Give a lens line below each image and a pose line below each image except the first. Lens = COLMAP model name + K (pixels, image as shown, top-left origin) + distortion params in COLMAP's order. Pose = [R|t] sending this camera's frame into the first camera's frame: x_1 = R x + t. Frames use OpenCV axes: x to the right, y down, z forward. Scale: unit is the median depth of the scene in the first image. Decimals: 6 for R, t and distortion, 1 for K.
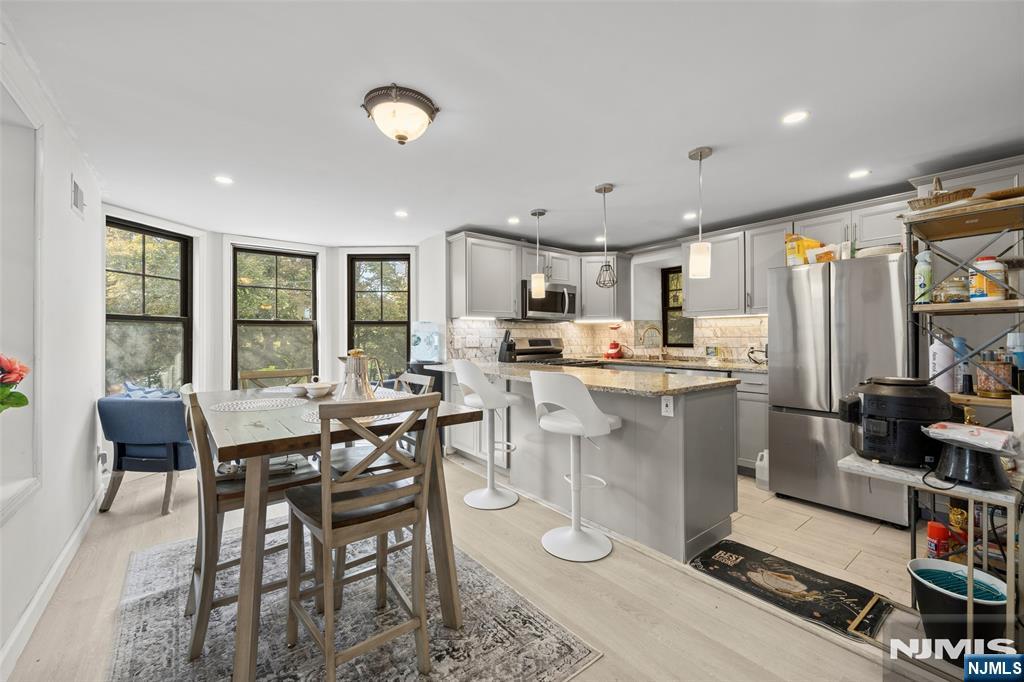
lens RADIAL K [[410.6, 0, 511.9], [0, 410.6, 337.7], [0, 0, 1]] dist [0.002701, 0.000099]
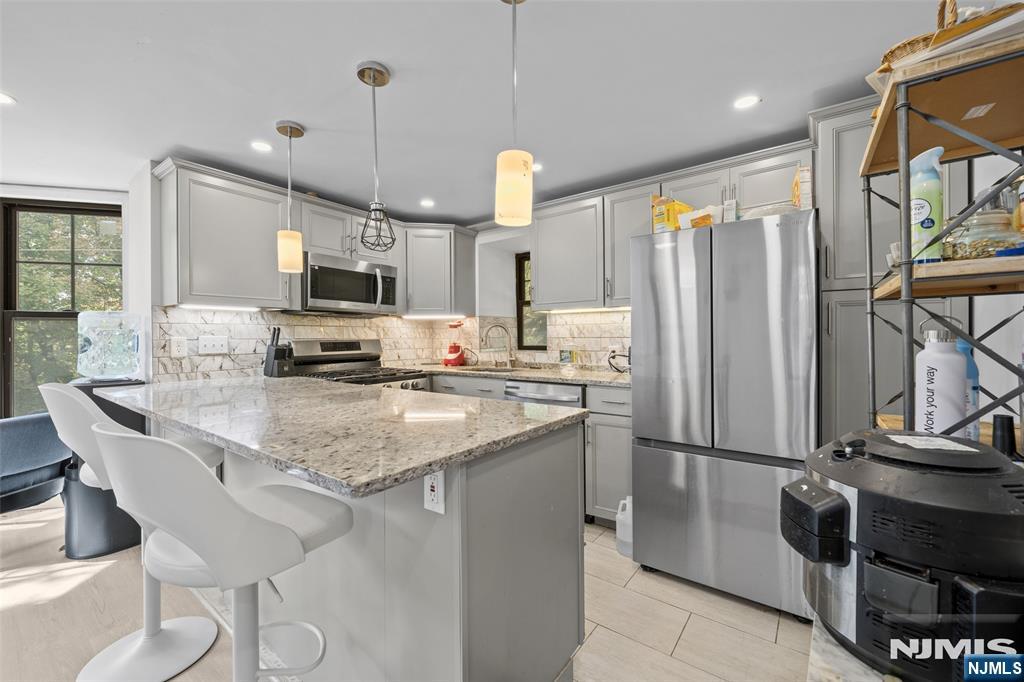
lens RADIAL K [[410.6, 0, 510.9], [0, 410.6, 339.2], [0, 0, 1]] dist [0.002701, 0.000099]
pose [[0.963781, -0.002193, 0.266684, 0.172534], [0.001933, 0.999997, 0.001237, 0.000223], [-0.266686, -0.000676, 0.963783, 0.274308]]
